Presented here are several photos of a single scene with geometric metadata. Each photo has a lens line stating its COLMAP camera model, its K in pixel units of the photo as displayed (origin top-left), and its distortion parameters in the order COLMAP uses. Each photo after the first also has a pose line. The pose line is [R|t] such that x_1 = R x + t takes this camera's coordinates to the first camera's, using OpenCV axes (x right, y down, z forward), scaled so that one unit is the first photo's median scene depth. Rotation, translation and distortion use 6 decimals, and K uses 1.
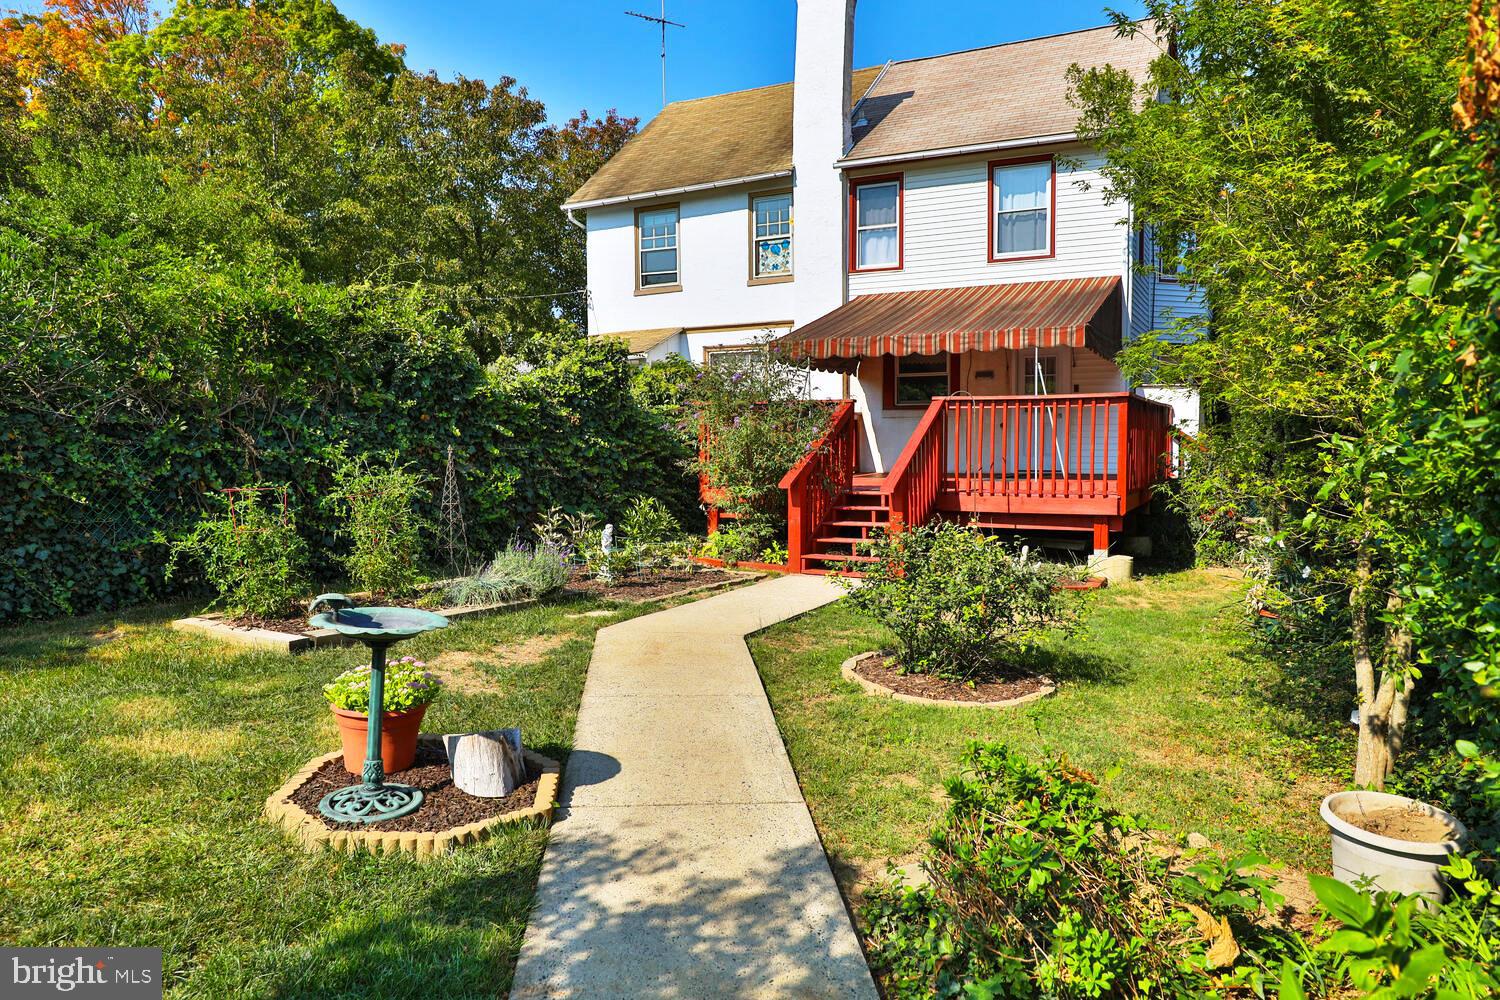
lens RADIAL K [[976.2, 0, 757.1], [0, 976.2, 506.0], [0, 0, 1]] dist [0.010379, 0.000836]
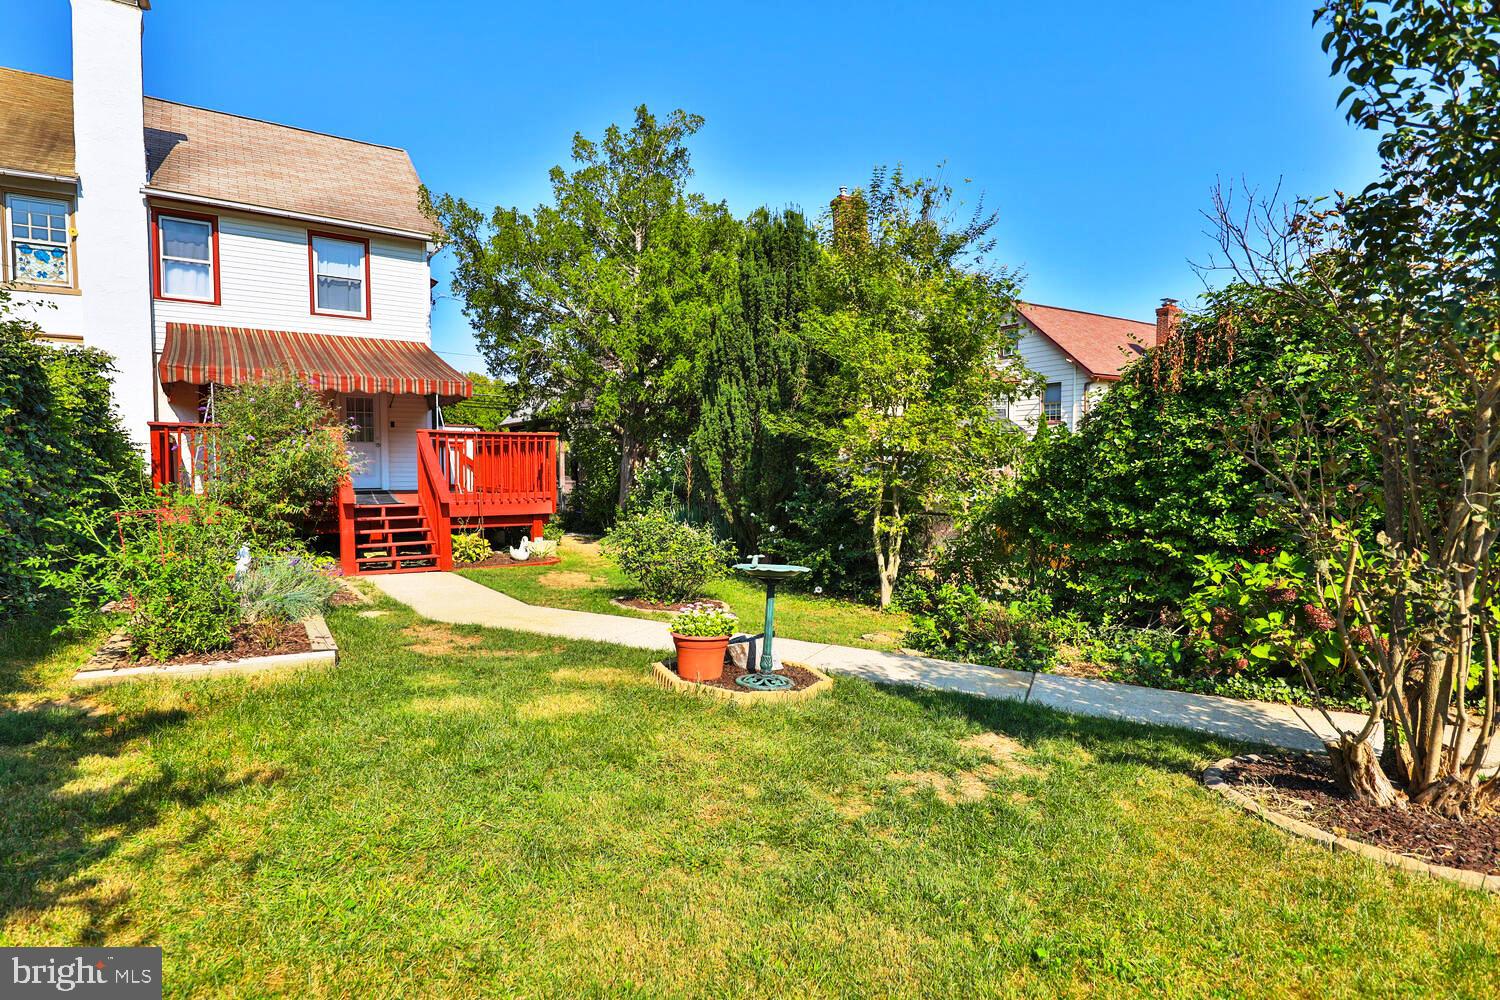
lens RADIAL K [[764.7, 0, 751.2], [0, 764.7, 507.6], [0, 0, 1]] dist [0.000685, -0.000188]
pose [[0.529703, -0.040937, 0.847195, -0.267990], [0.052372, 0.998507, 0.015504, -0.001215], [-0.846565, 0.036157, 0.531056, 0.061447]]
